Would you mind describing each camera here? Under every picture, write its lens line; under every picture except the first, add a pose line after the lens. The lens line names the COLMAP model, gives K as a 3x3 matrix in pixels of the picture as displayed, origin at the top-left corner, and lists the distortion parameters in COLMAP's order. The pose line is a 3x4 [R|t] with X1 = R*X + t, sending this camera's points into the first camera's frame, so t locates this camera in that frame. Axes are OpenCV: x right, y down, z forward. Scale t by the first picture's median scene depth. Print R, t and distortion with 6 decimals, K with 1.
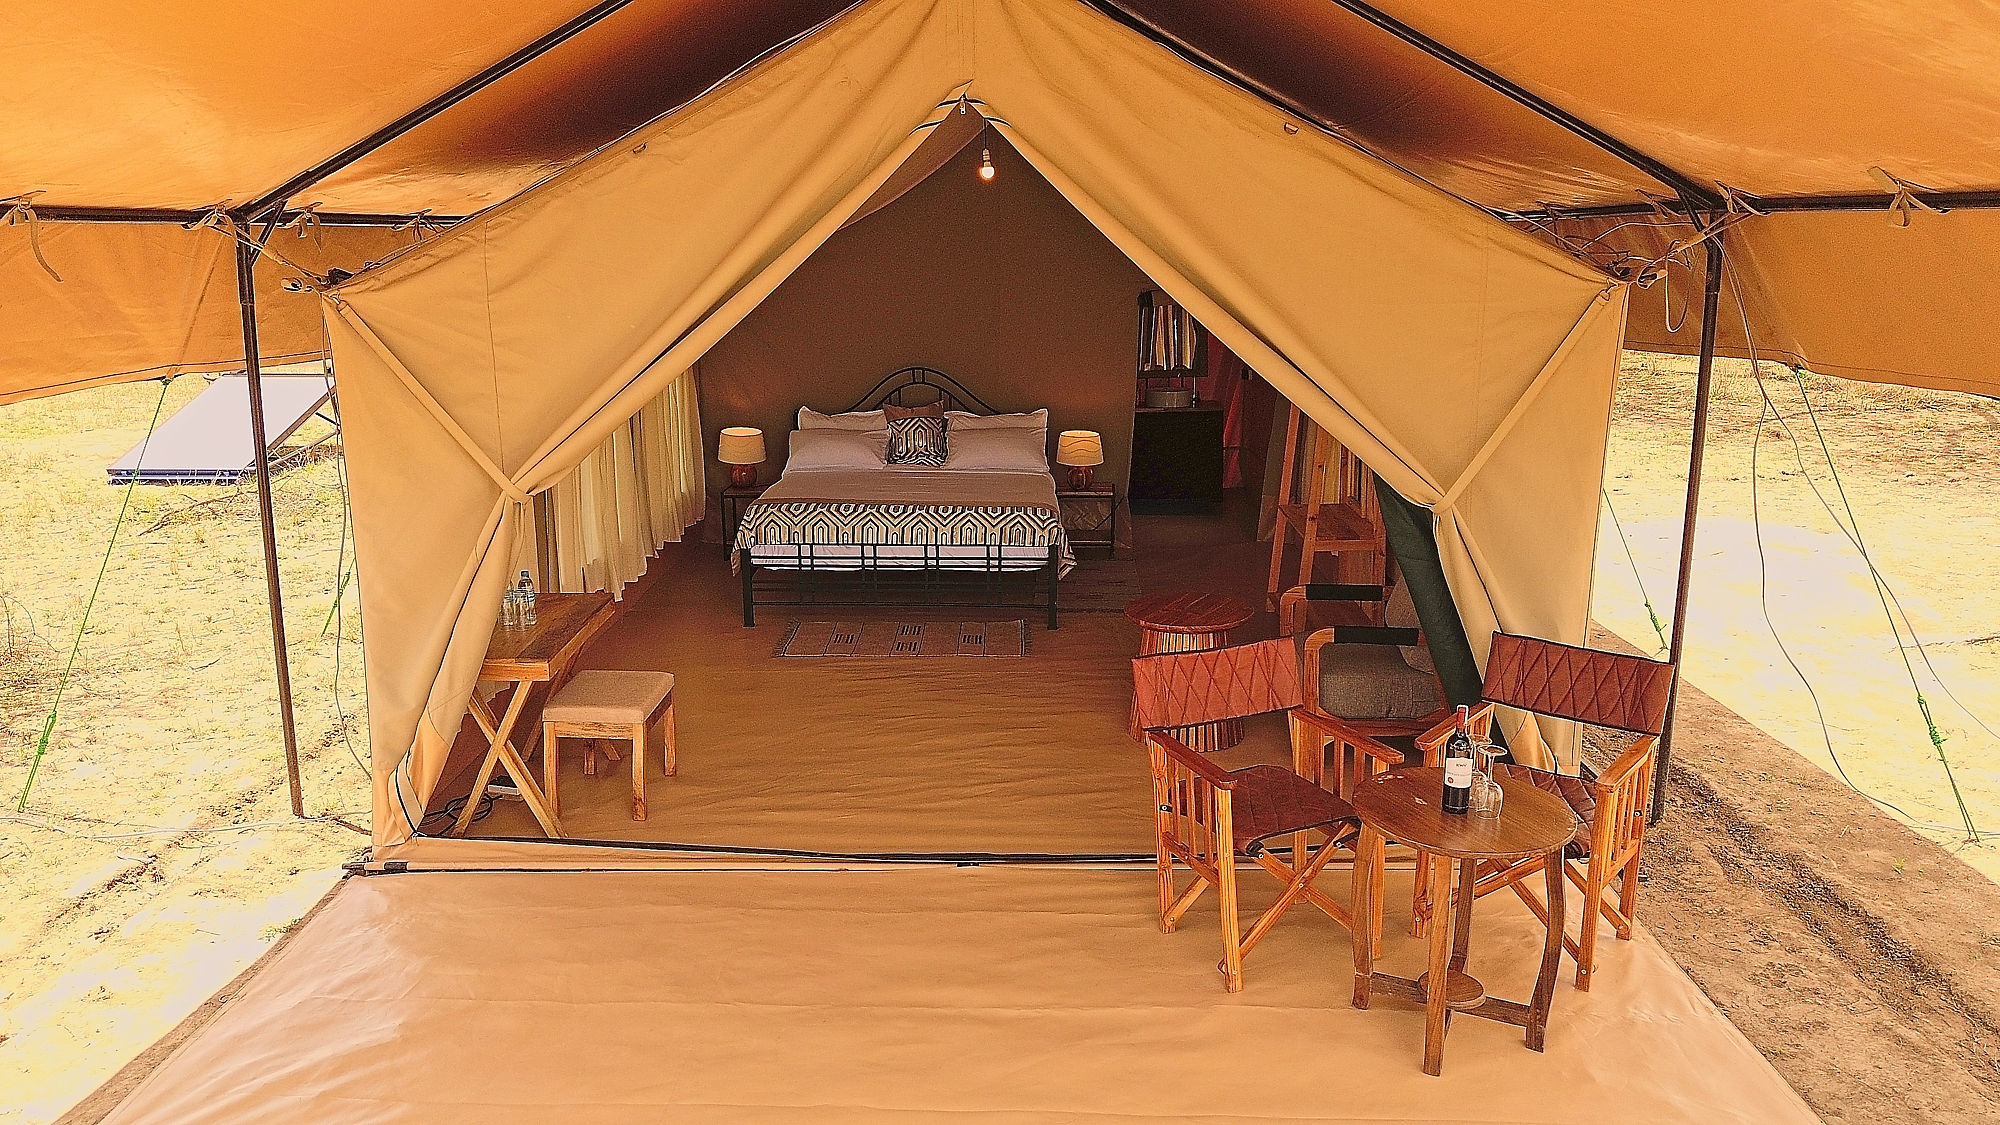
lens RADIAL K [[1435.7, 0, 1026.3], [0, 1435.7, 569.5], [0, 0, 1]] dist [0.069081, -0.072924]
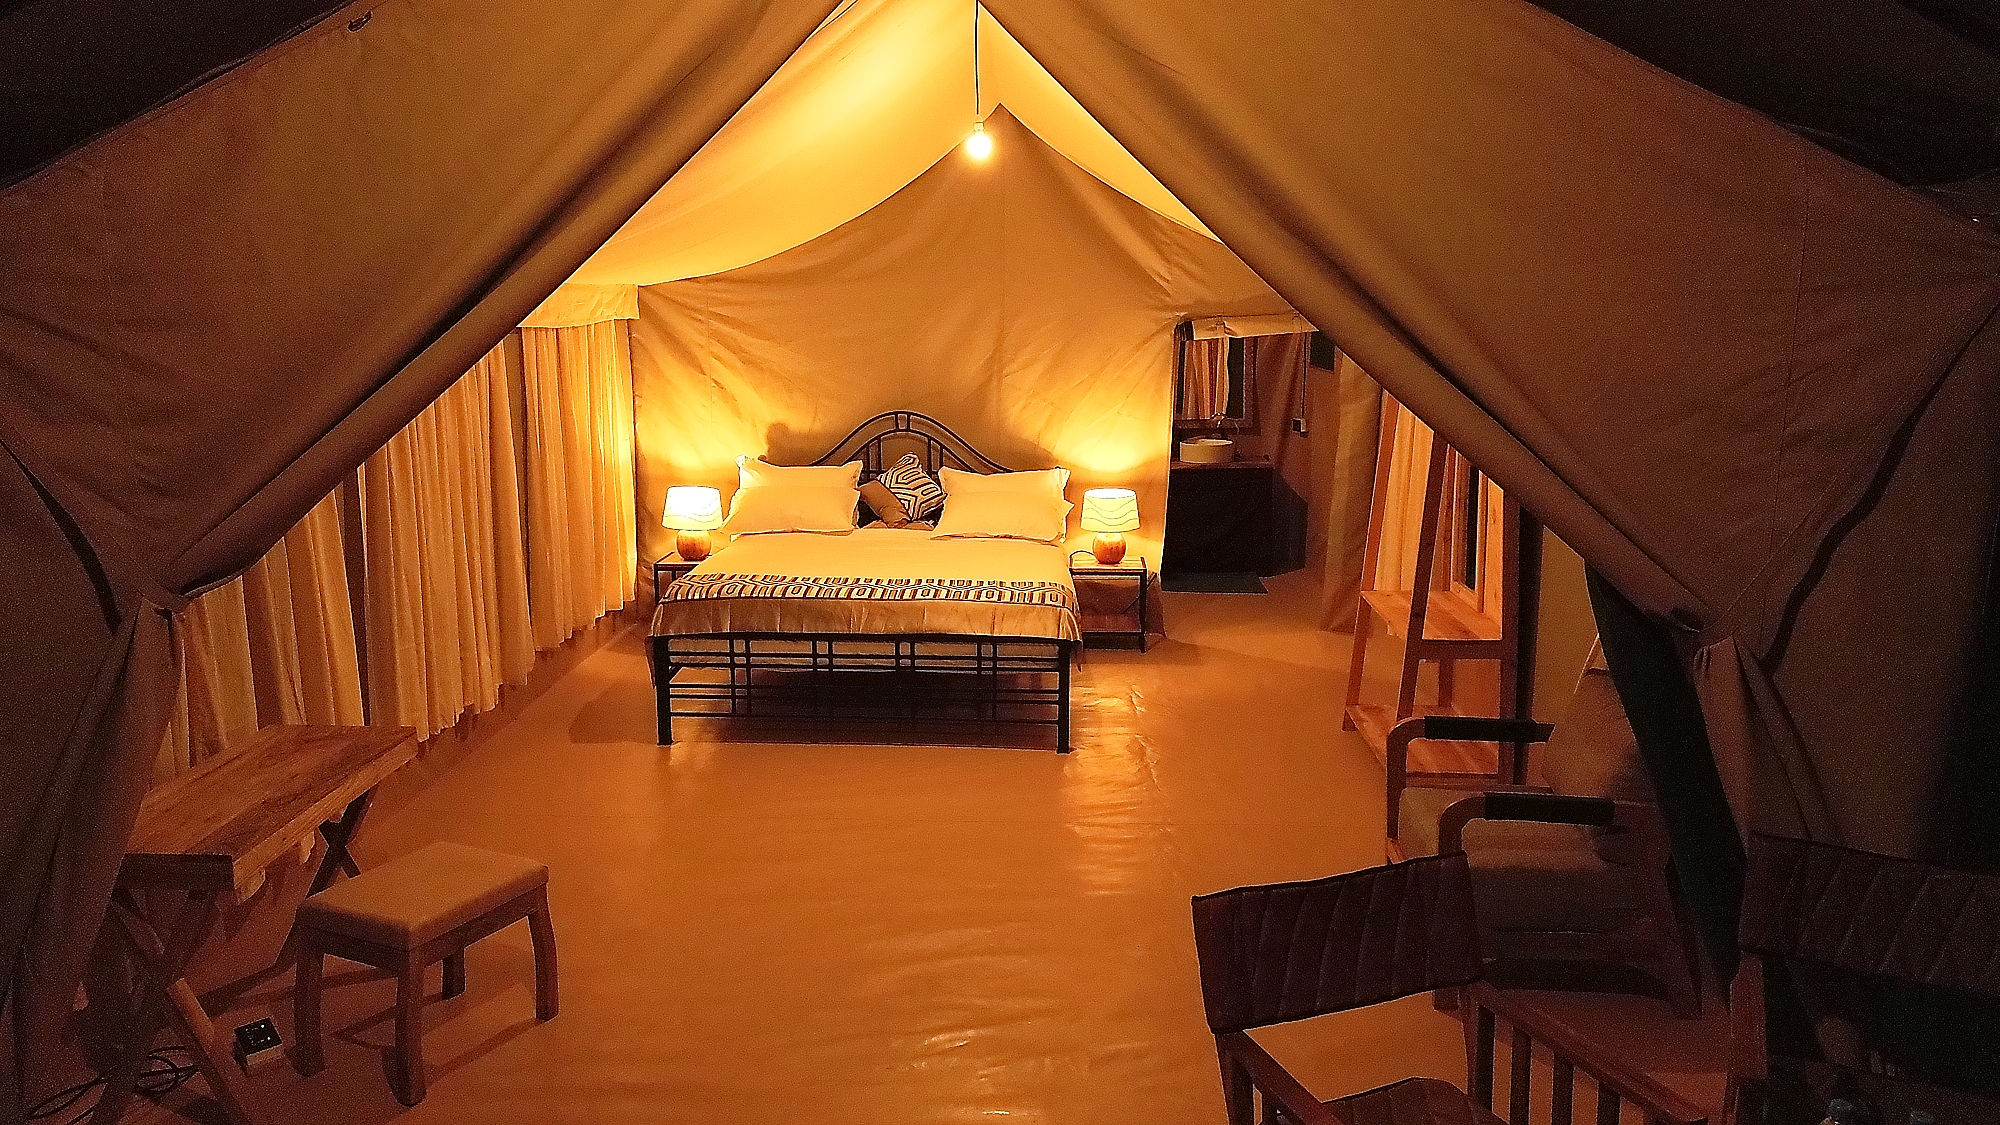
lens RADIAL K [[1435.7, 0, 1026.3], [0, 1435.7, 569.5], [0, 0, 1]] dist [0.069081, -0.072924]
pose [[0.999851, 0.008936, -0.014742, 0.011419], [-0.009512, 0.999175, -0.039477, -0.030692], [0.014378, 0.039612, 0.999112, 0.295231]]
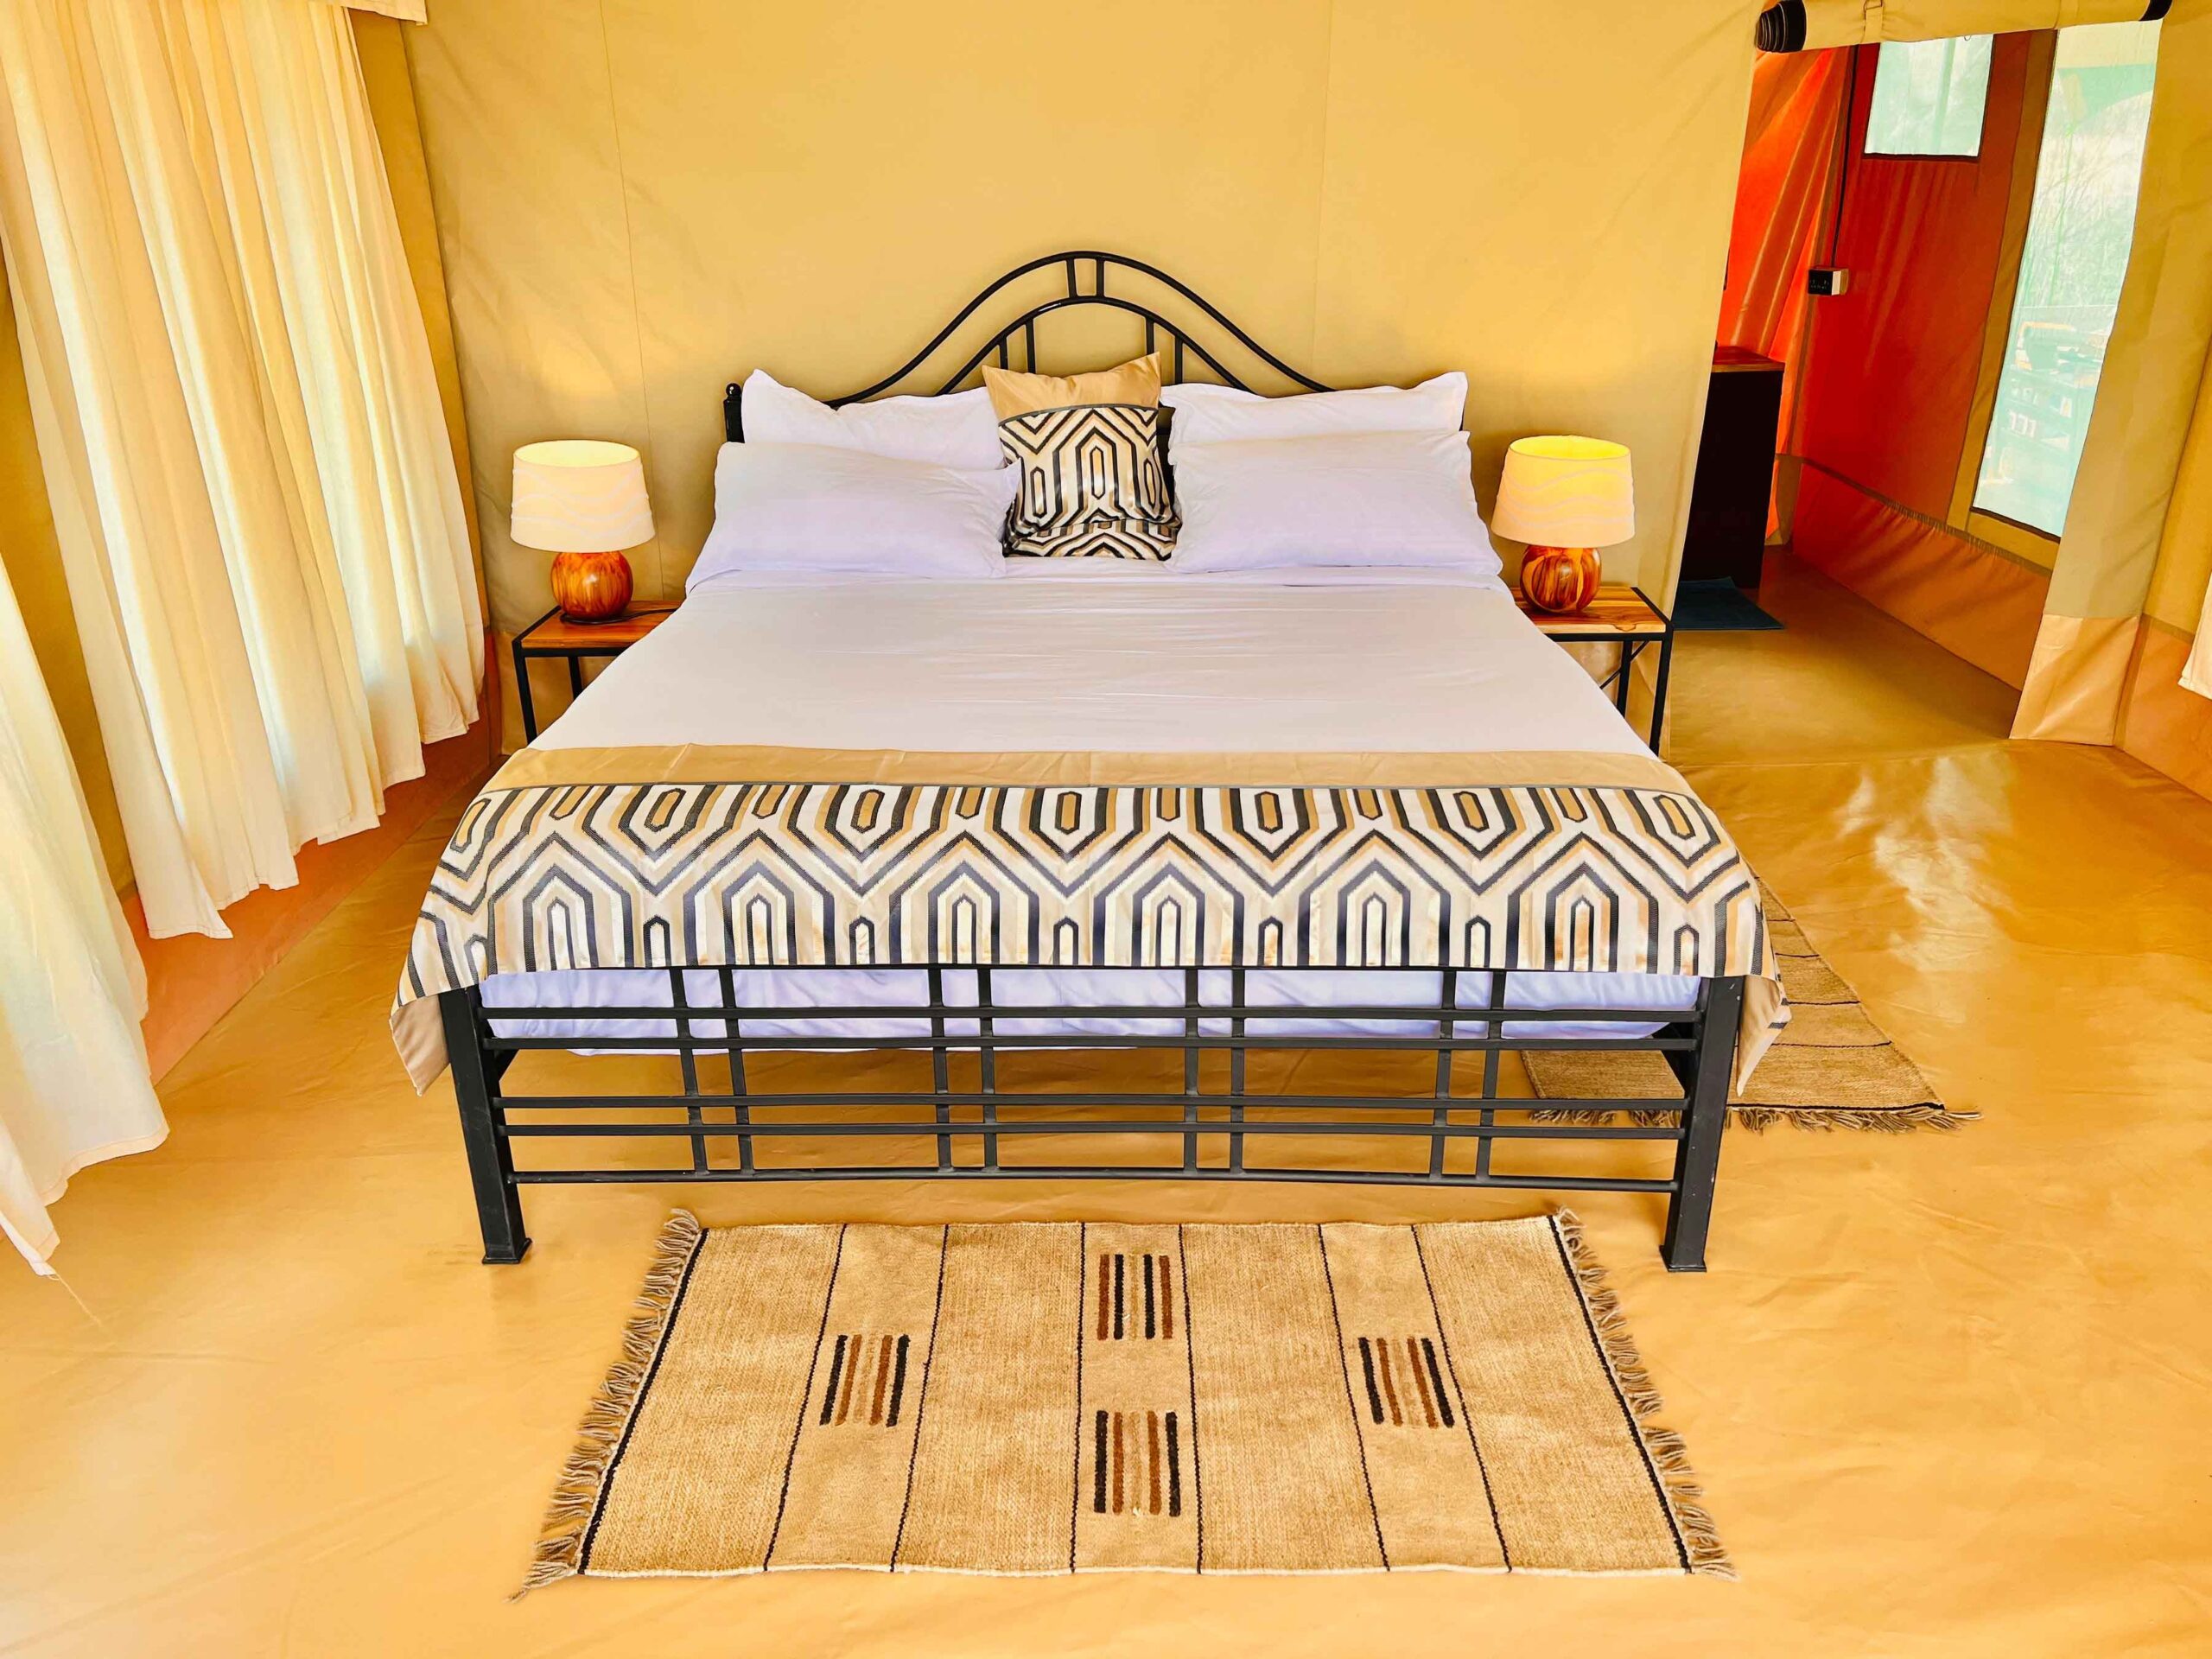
lens RADIAL K [[1689.7, 0, 1106.0], [0, 1689.7, 829.5], [0, 0, 1]] dist [0.097925, -0.172518]
pose [[0.999821, -0.007931, -0.017178, -0.098736], [0.010457, 0.988271, 0.152350, -0.103348], [0.015768, -0.152502, 0.988177, 0.890851]]
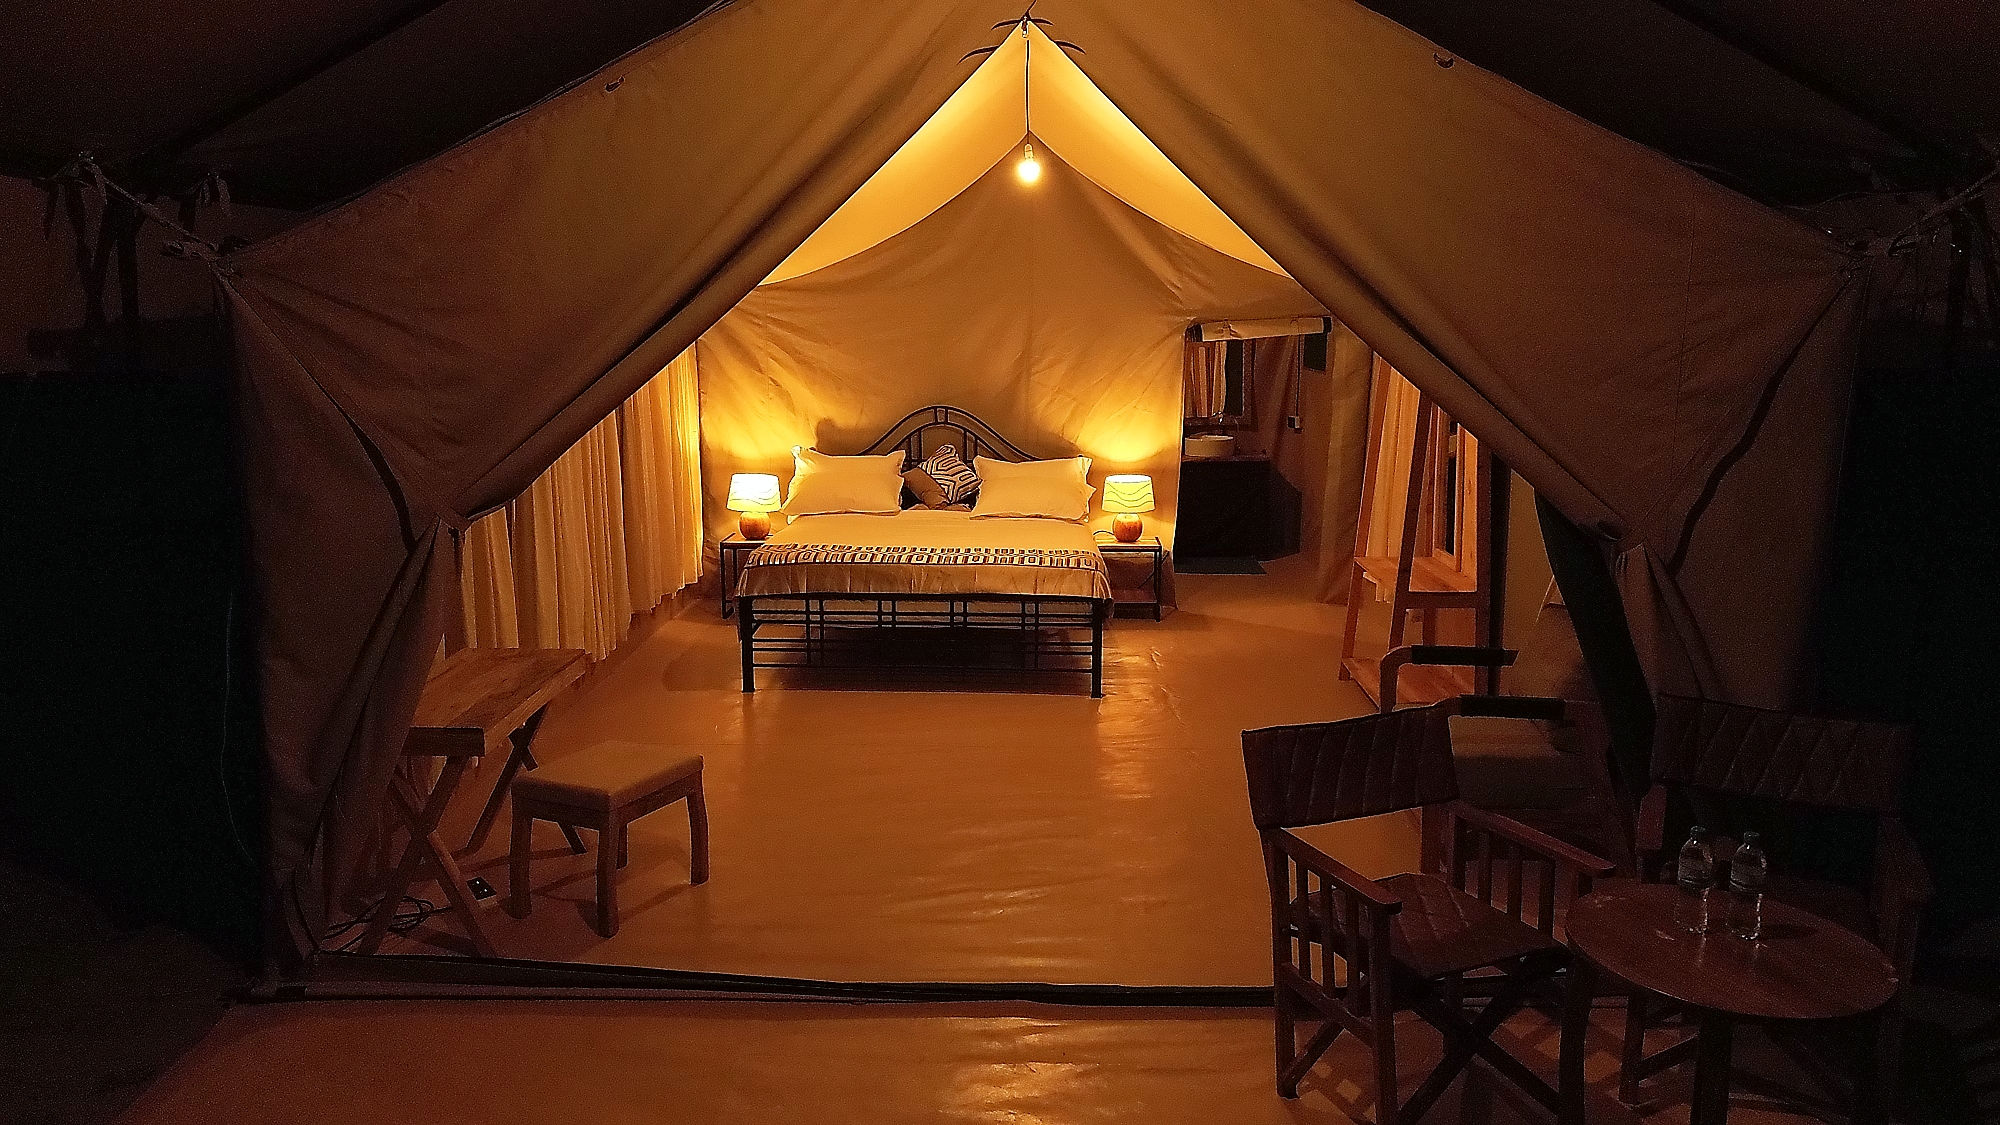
lens RADIAL K [[1435.7, 0, 1026.3], [0, 1435.7, 569.5], [0, 0, 1]] dist [0.069081, -0.072924]
pose [[0.999978, 0.005407, -0.003953, -0.026652], [-0.005599, 0.998721, -0.050244, 0.010748], [0.003676, 0.050265, 0.998729, 0.156875]]
